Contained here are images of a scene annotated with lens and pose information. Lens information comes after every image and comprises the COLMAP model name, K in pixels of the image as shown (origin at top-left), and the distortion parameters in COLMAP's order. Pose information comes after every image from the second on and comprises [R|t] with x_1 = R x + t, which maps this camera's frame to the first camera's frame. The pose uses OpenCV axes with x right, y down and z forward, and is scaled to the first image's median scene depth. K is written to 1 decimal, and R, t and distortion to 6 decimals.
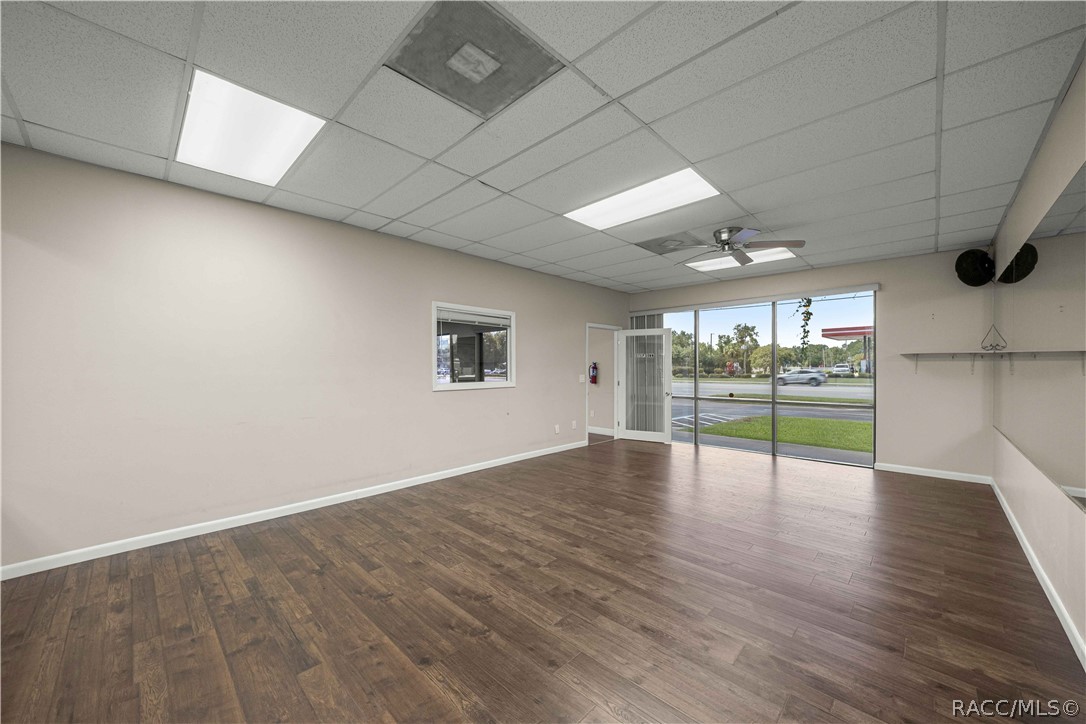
lens RADIAL K [[396.9, 0, 546.6], [0, 396.9, 363.4], [0, 0, 1]] dist [0.003813, 0.000033]
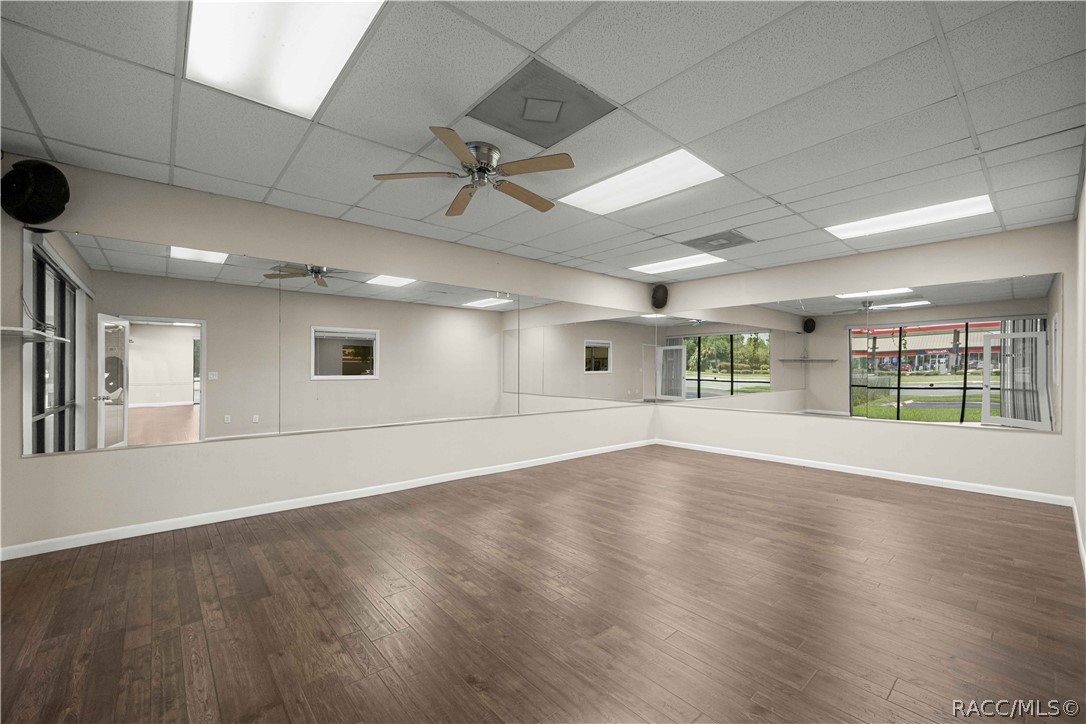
lens RADIAL K [[445.4, 0, 542.6], [0, 445.4, 366.8], [0, 0, 1]] dist [-0.000750, -0.000168]
pose [[-0.996100, -0.002751, 0.088189, 0.324273], [-0.004255, 0.999849, -0.016866, 0.030599], [-0.088129, -0.017176, -0.995961, 1.920454]]
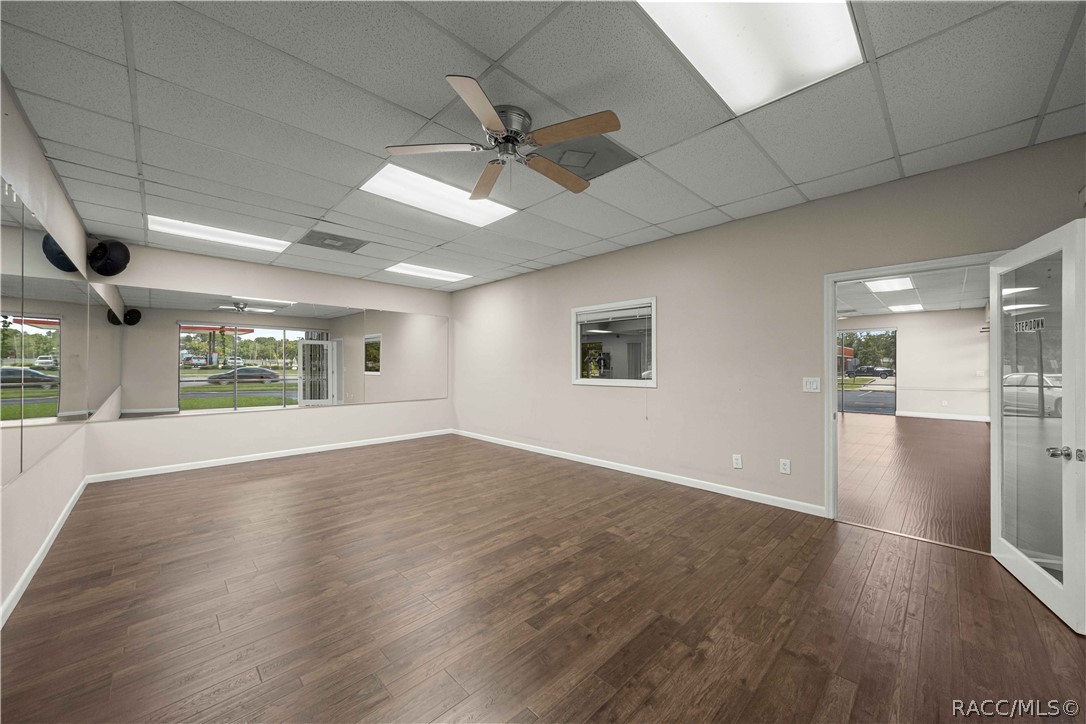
lens RADIAL K [[396.9, 0, 545.6], [0, 396.9, 360.8], [0, 0, 1]] dist [0.003813, 0.000033]
pose [[-0.026559, -0.011229, -0.999584, 1.138847], [0.011504, 0.999867, -0.011538, 0.015385], [0.999581, -0.011805, -0.026426, 1.202810]]
